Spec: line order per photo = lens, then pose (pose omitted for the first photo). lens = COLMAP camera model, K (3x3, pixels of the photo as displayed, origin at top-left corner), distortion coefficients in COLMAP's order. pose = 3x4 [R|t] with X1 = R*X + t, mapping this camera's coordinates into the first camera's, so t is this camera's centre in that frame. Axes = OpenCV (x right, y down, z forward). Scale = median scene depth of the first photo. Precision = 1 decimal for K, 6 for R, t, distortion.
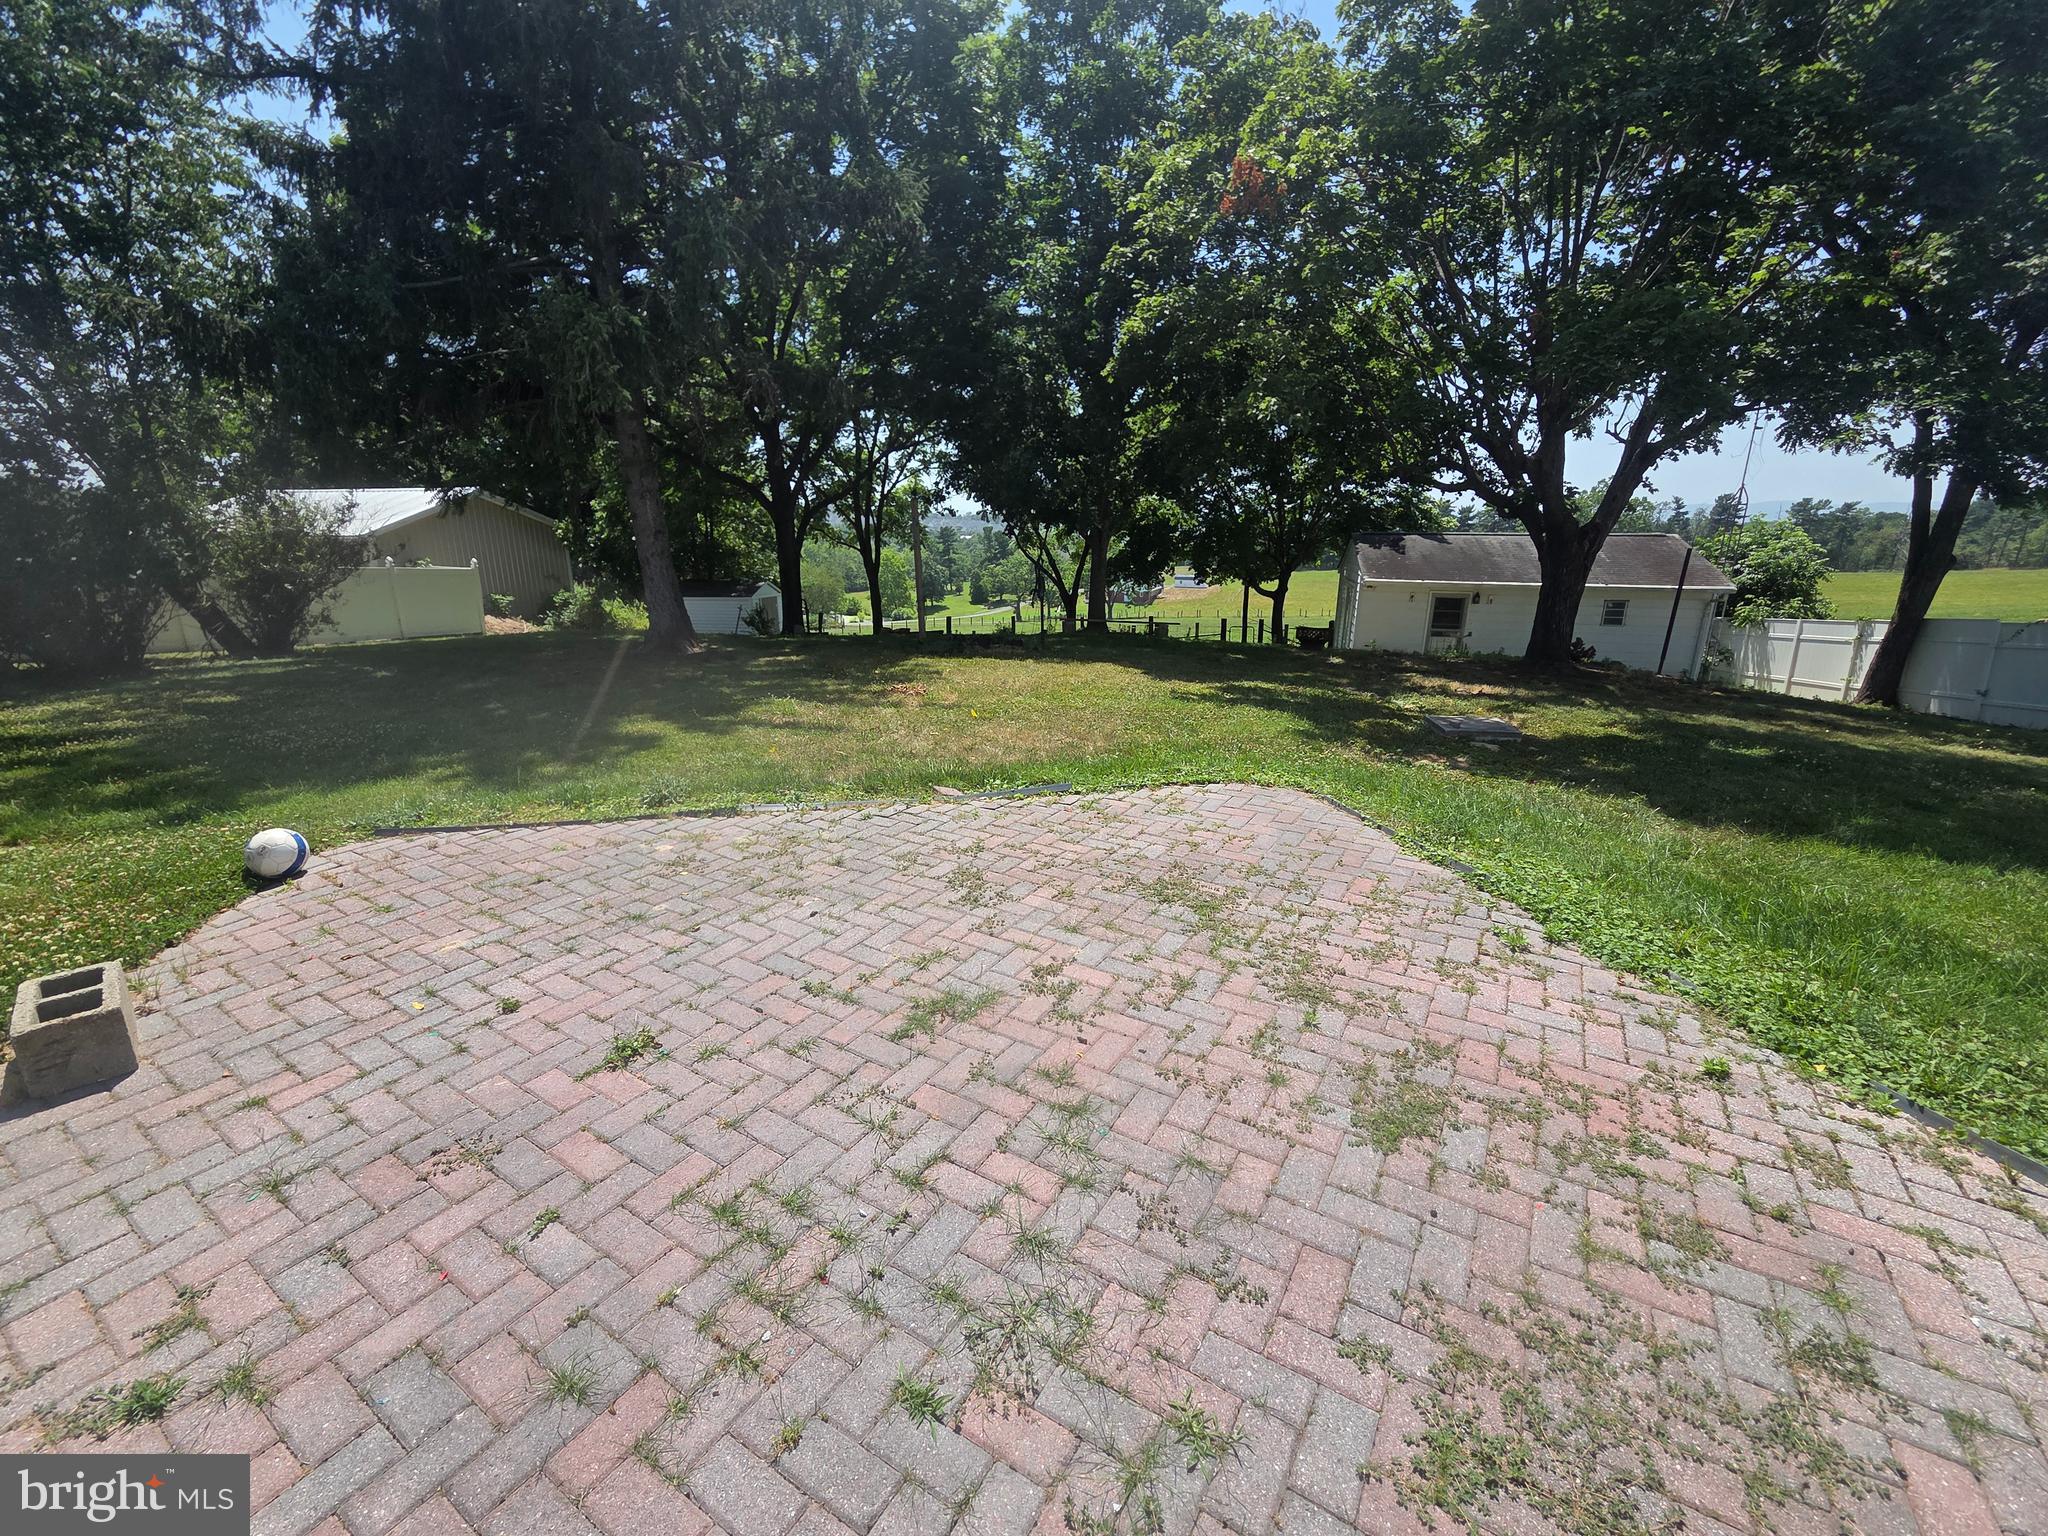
lens RADIAL K [[843.0, 0, 1024.0], [0, 843.0, 768.0], [0, 0, 1]] dist [-0.001021, -0.000460]
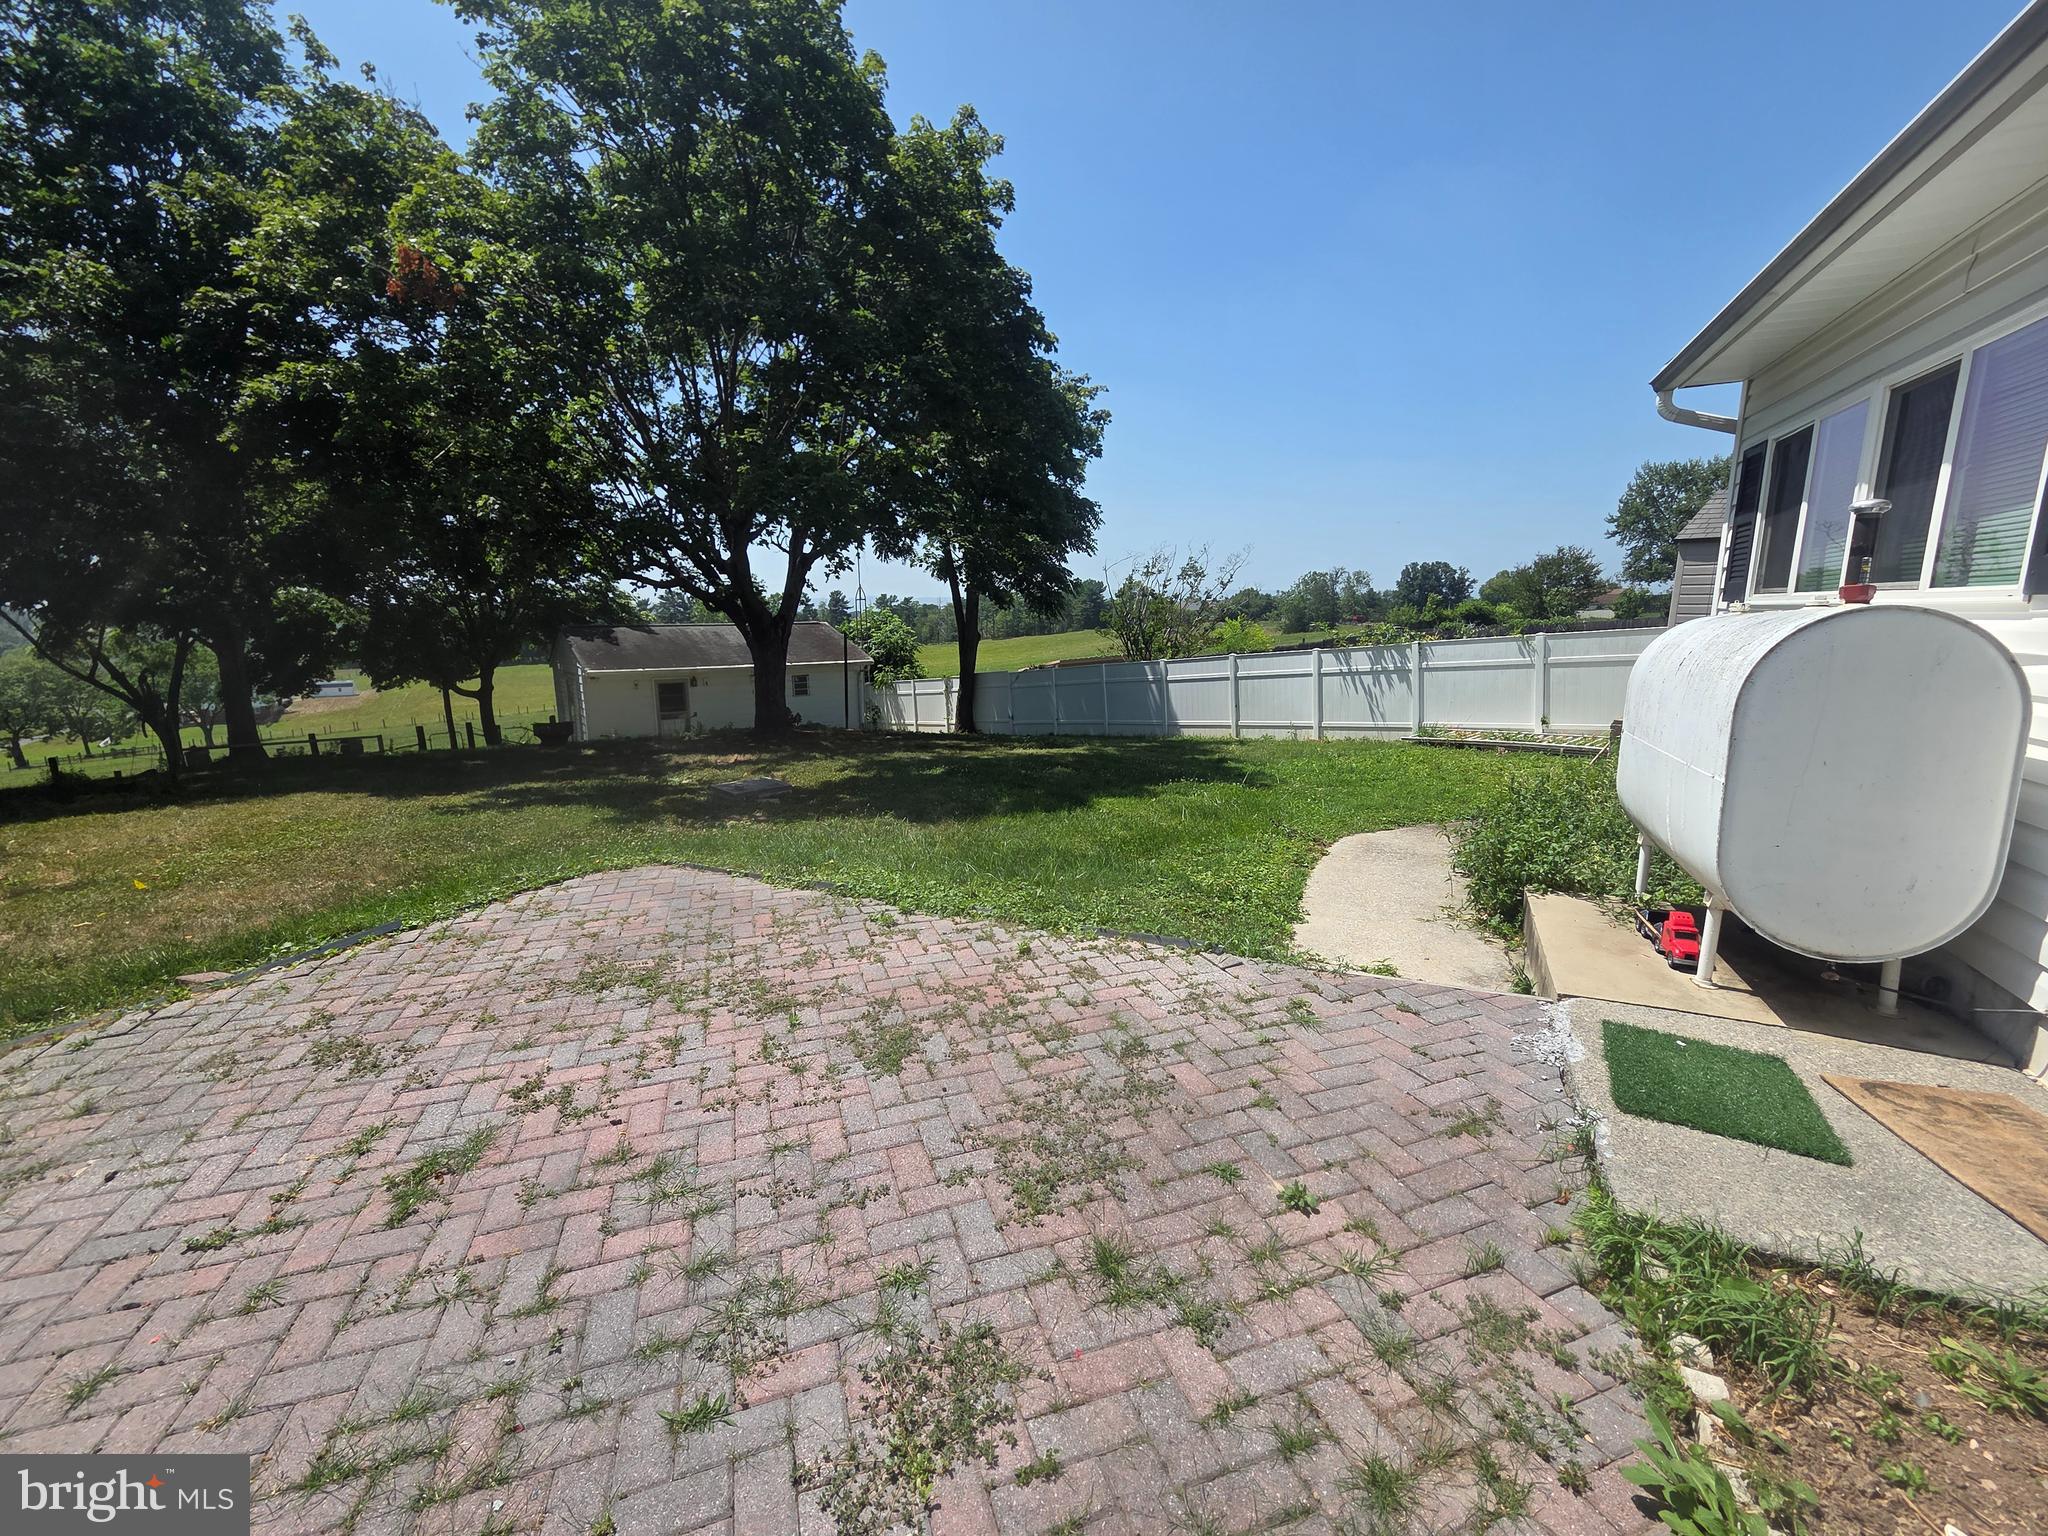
lens RADIAL K [[849.9, 0, 1014.6], [0, 849.9, 767.5], [0, 0, 1]] dist [0.001806, -0.000678]
pose [[0.634512, -0.147200, 0.758767, -0.197082], [0.226000, 0.974127, -0.000011, 0.009485], [-0.739134, 0.171488, 0.651362, -0.054057]]
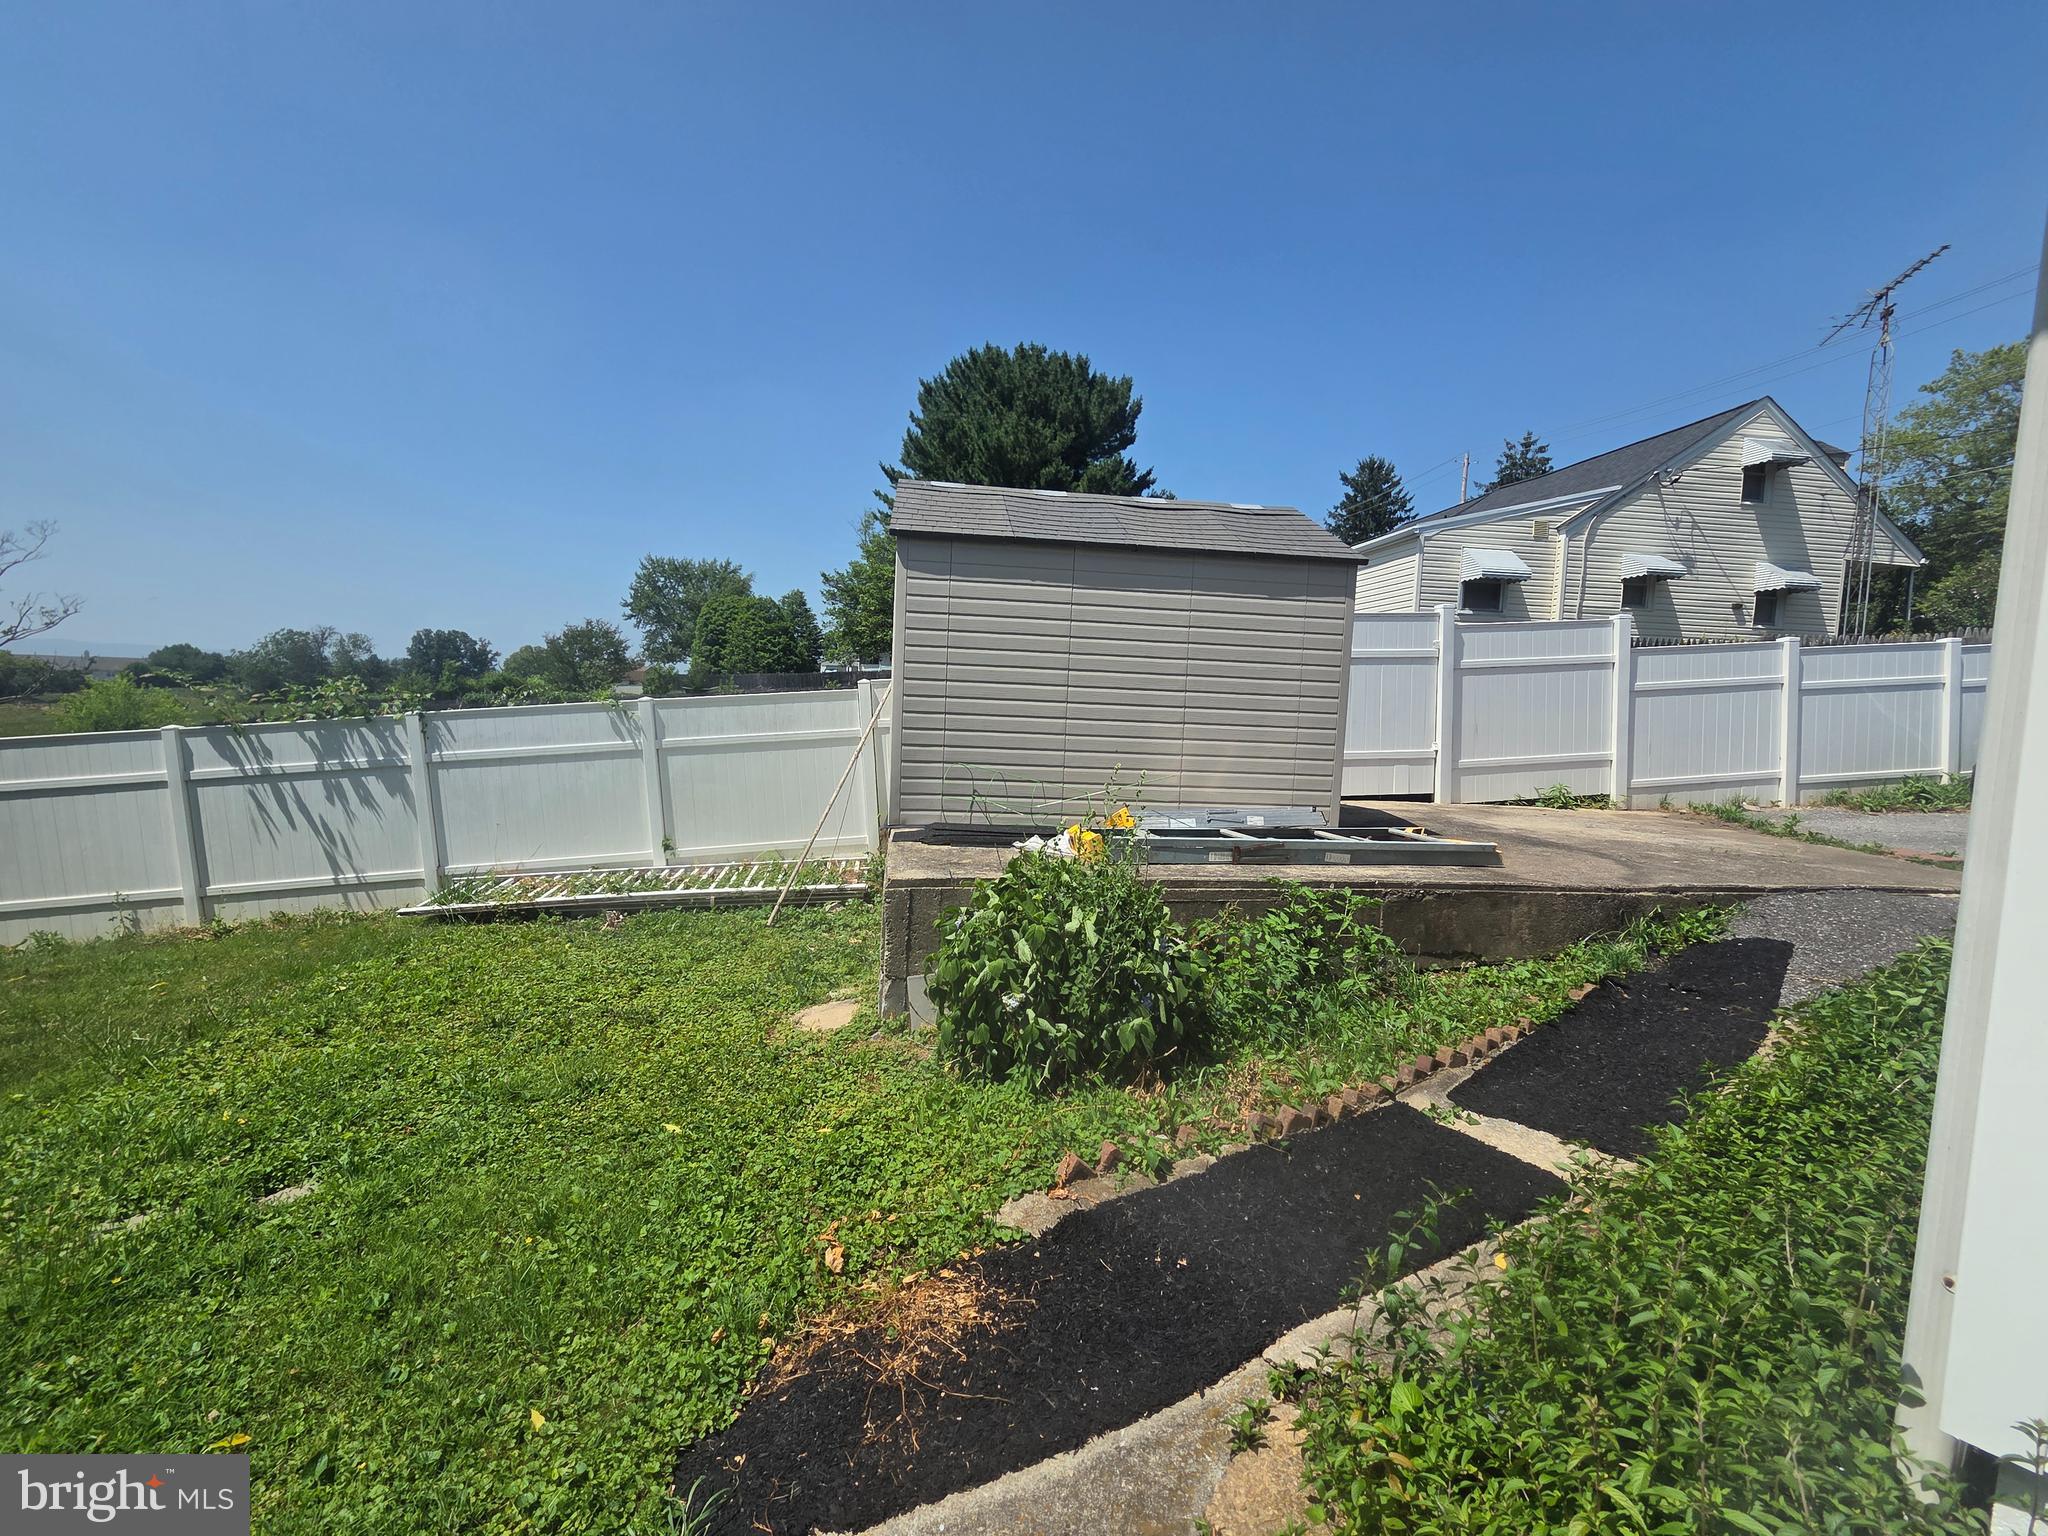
lens RADIAL K [[849.9, 0, 1014.6], [0, 849.9, 767.5], [0, 0, 1]] dist [0.001806, -0.000678]
pose [[-0.336418, -0.089467, 0.937453, 0.274316], [0.235074, 0.955985, 0.175595, -0.000734], [-0.911901, 0.279444, -0.300579, 0.055788]]
